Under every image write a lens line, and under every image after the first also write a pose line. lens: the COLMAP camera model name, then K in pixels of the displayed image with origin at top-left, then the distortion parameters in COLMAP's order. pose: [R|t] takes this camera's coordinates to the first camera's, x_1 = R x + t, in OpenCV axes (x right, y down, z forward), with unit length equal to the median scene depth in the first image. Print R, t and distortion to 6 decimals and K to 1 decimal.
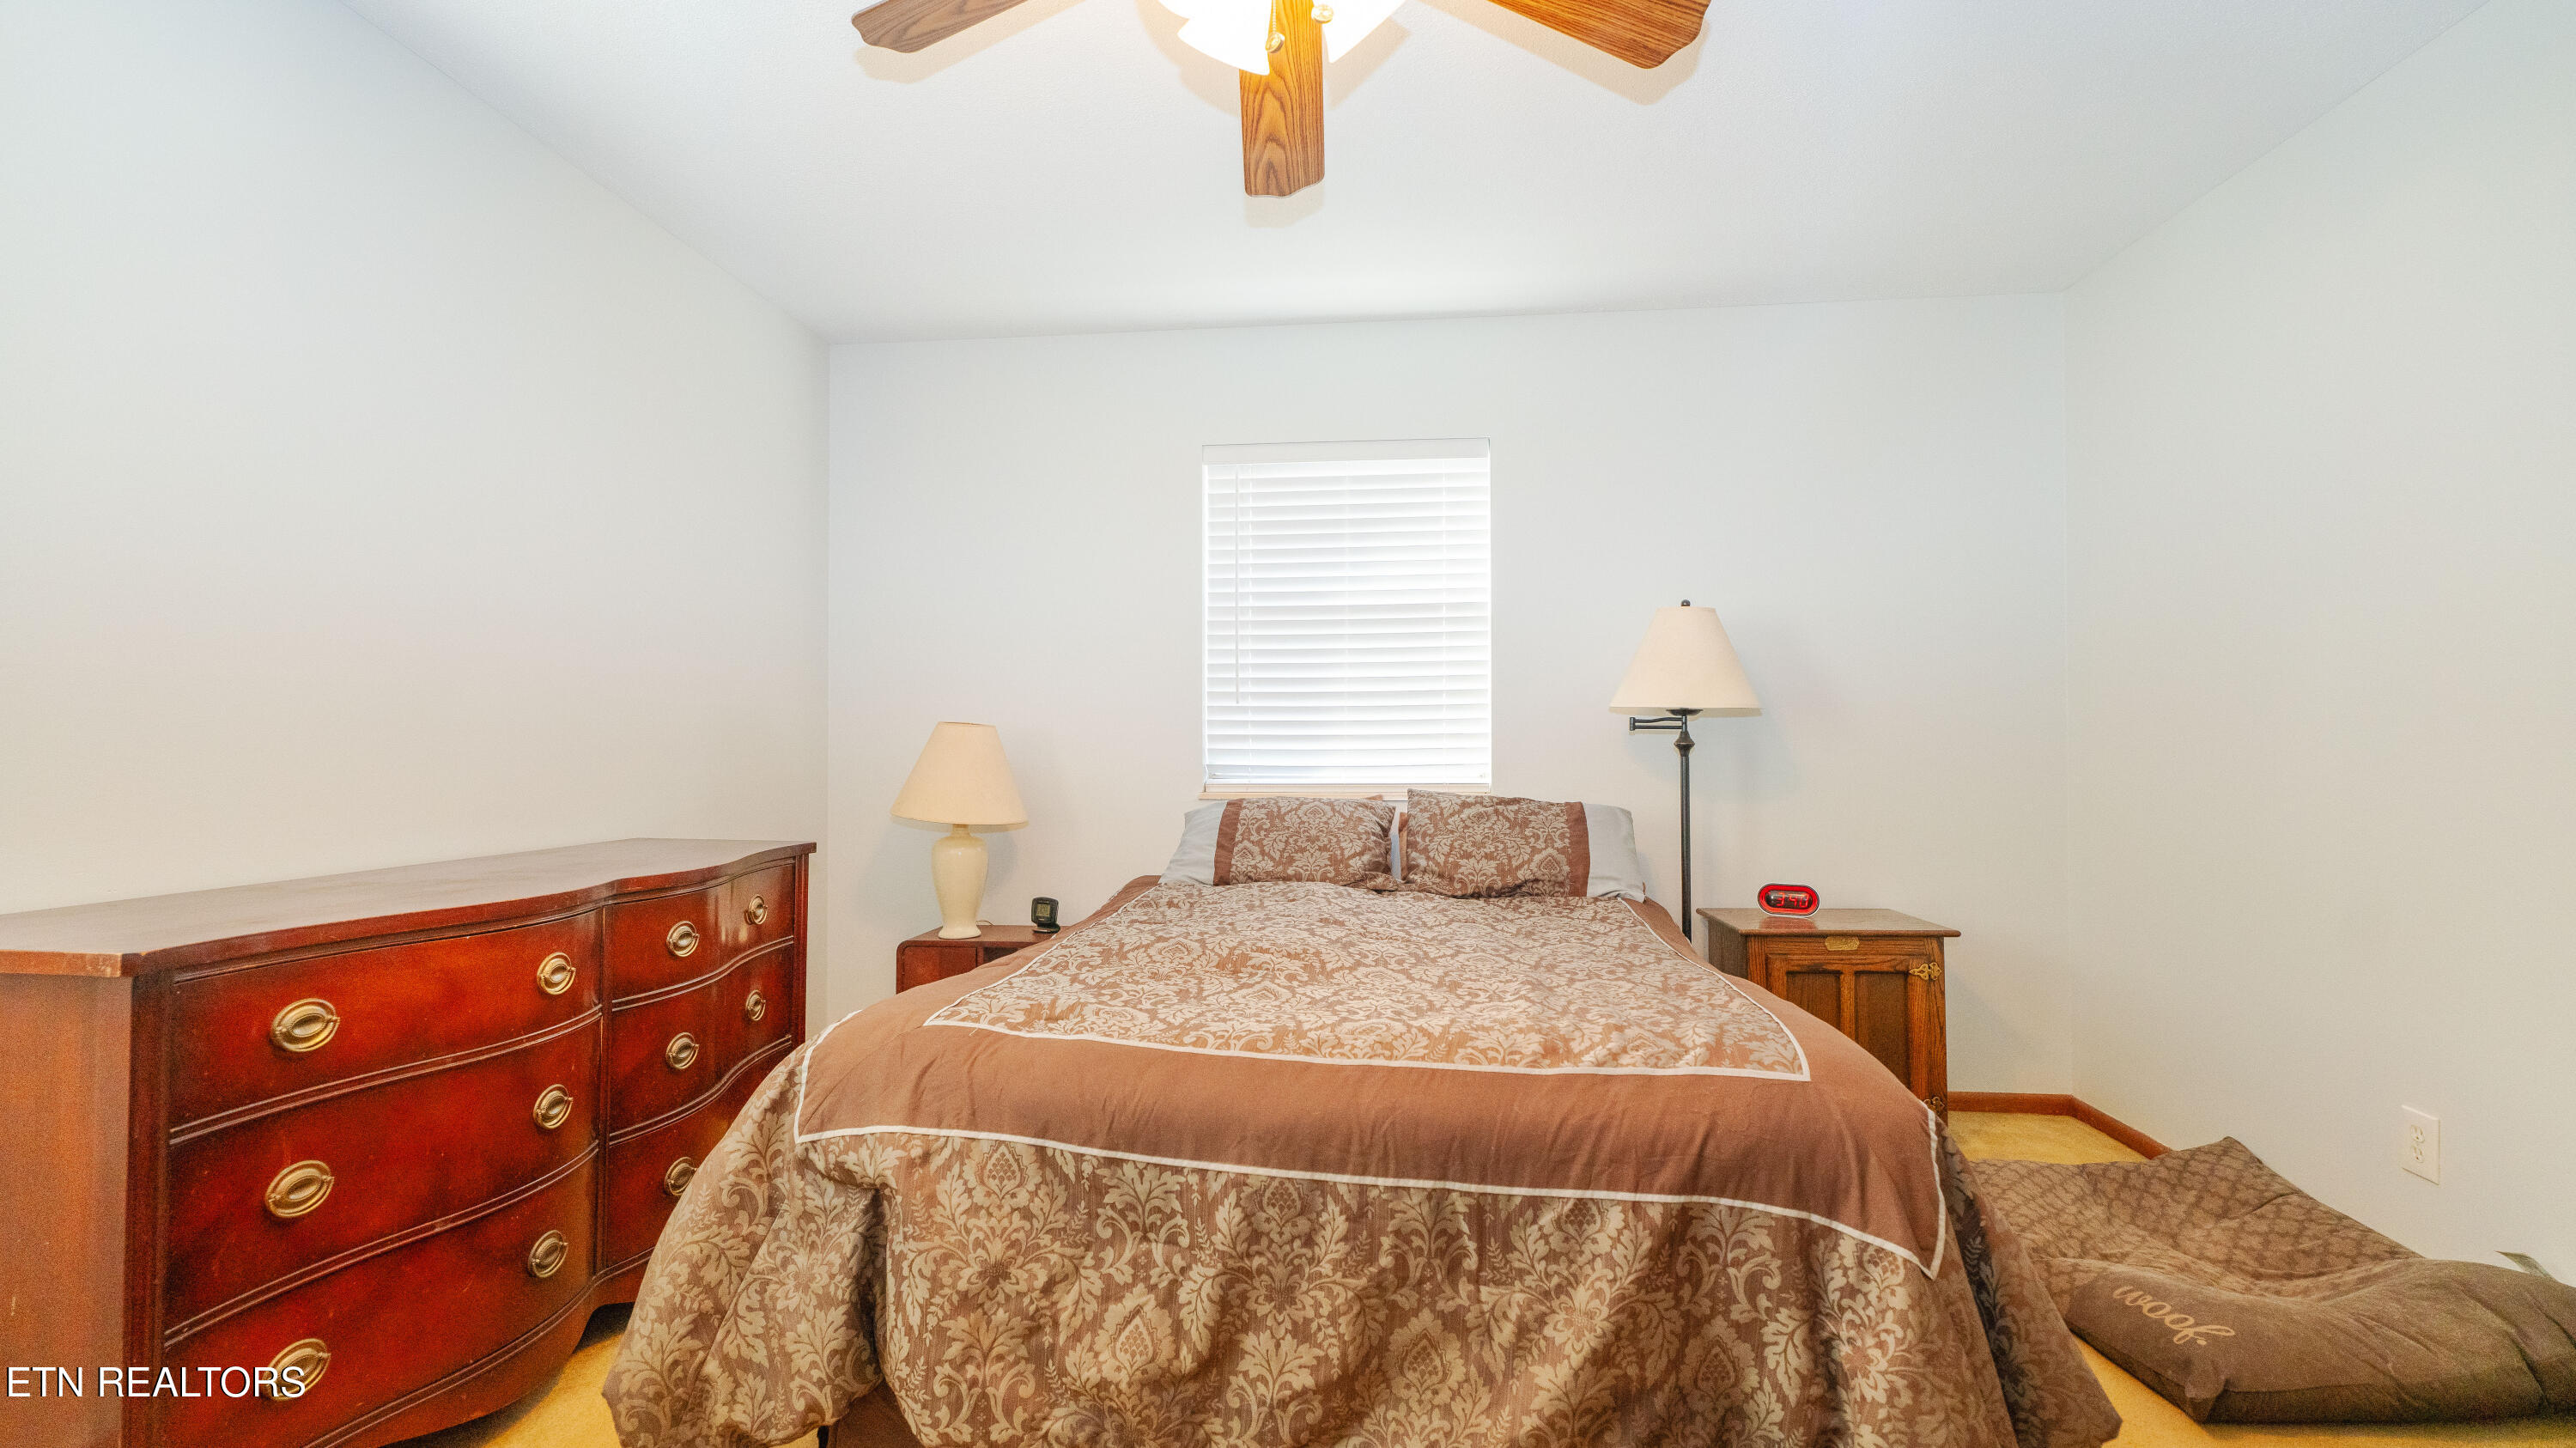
lens RADIAL K [[1144.1, 0, 1277.9], [0, 1144.1, 727.6], [0, 0, 1]] dist [0.005879, -0.000190]
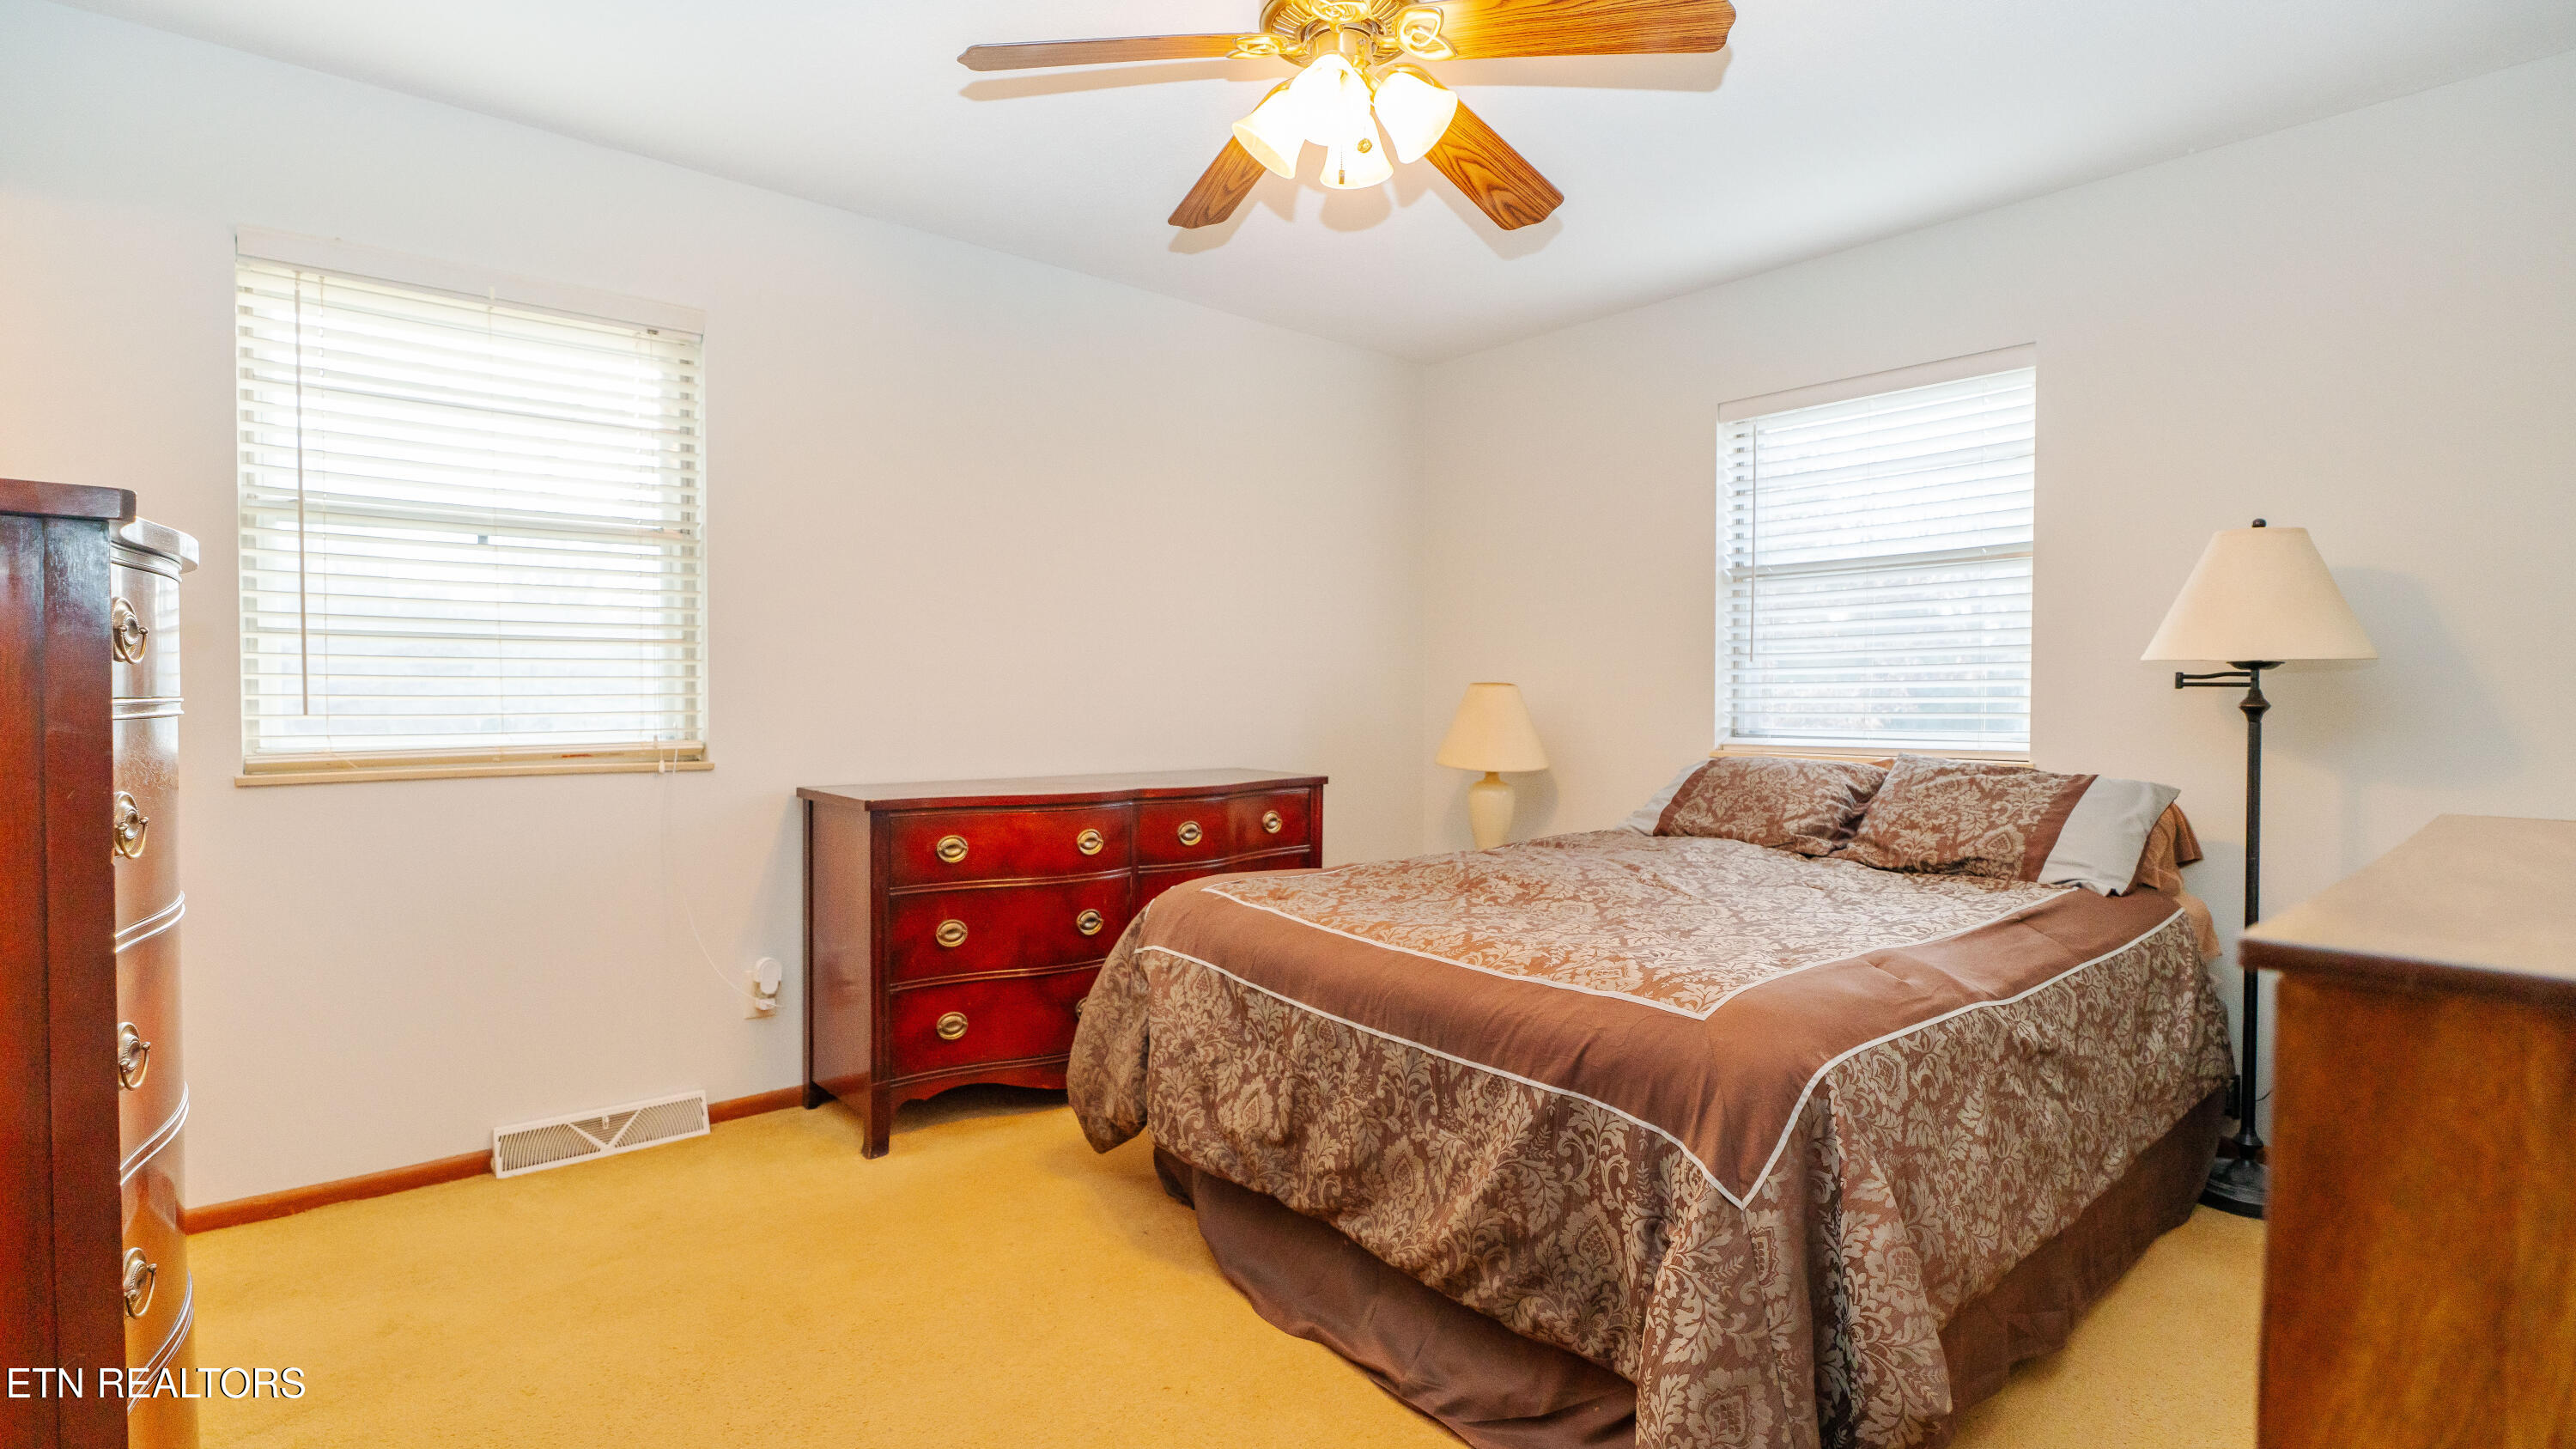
lens RADIAL K [[1209.4, 0, 1288.0], [0, 1209.4, 724.5], [0, 0, 1]] dist [0.003265, 0.000565]
pose [[0.741325, 0.019414, -0.670866, 0.941548], [0.006151, 0.999343, 0.035716, -0.014623], [0.671118, -0.030604, 0.740718, -0.103367]]
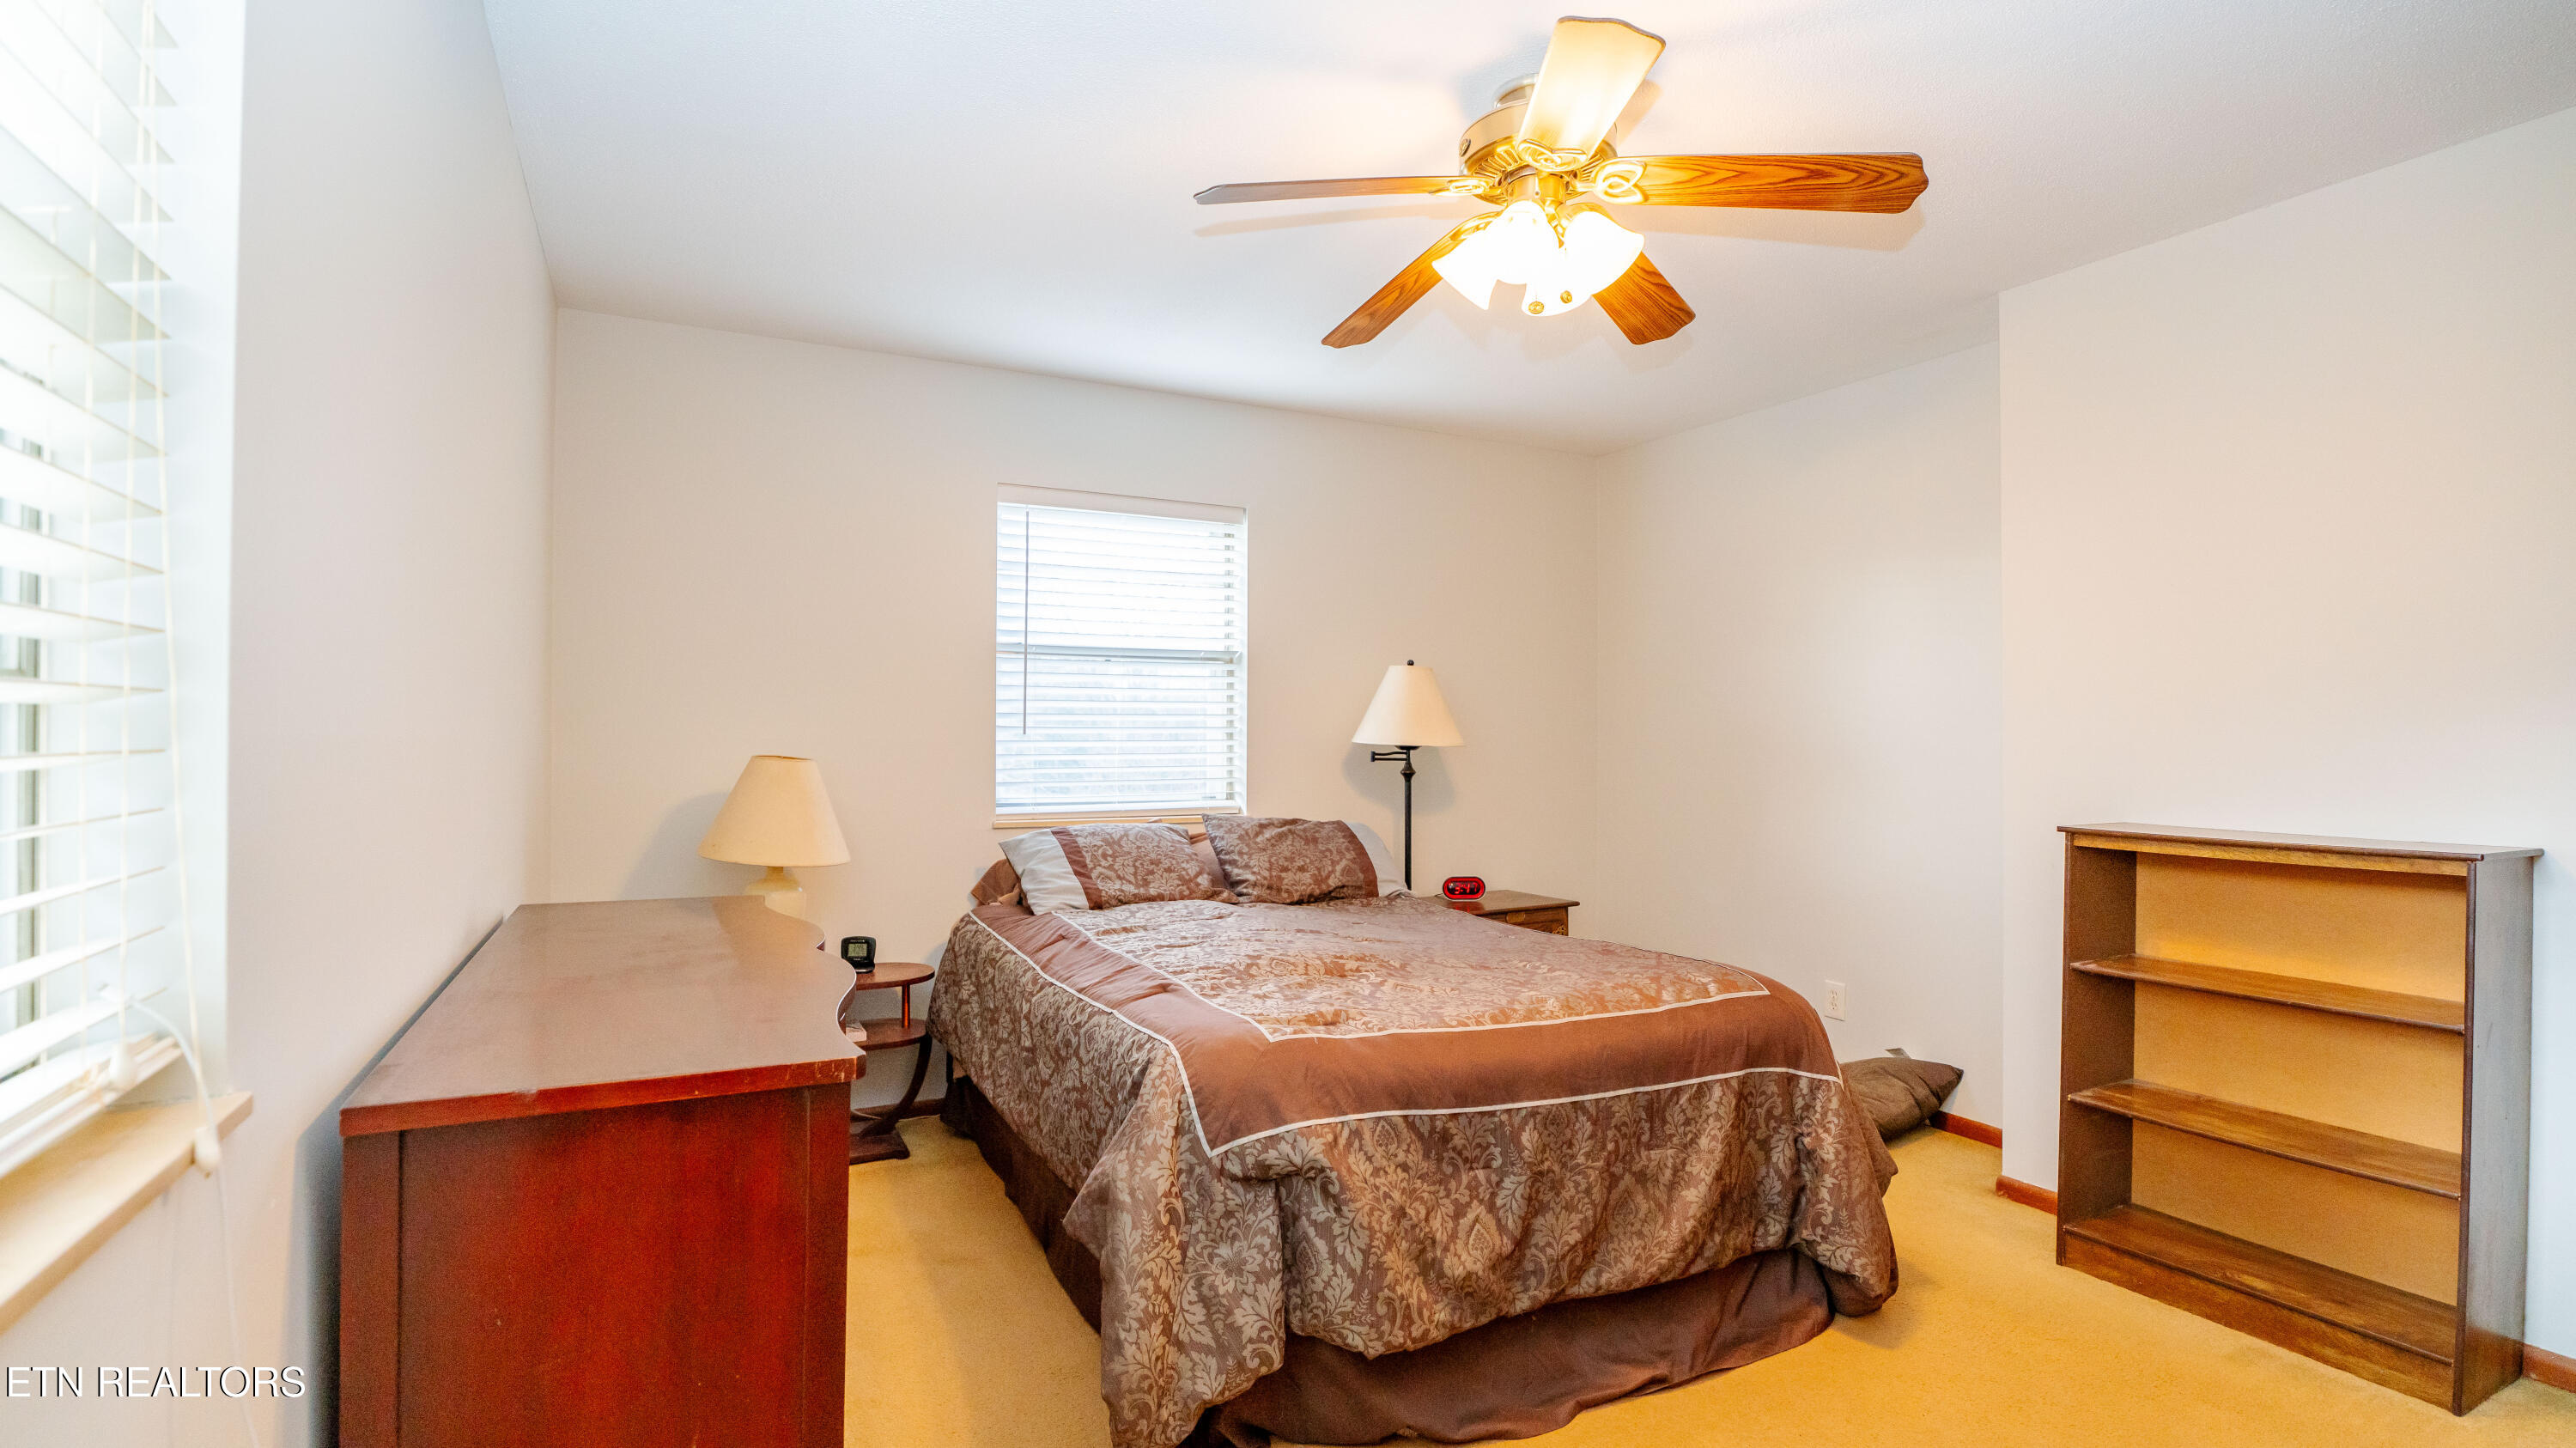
lens RADIAL K [[1179.6, 0, 1294.8], [0, 1179.6, 726.7], [0, 0, 1]] dist [-0.005338, -0.000353]
pose [[0.822578, 0.010505, 0.568556, -1.121846], [-0.013528, 0.999908, 0.001098, -0.081478], [-0.568492, -0.008595, 0.822644, -0.034423]]
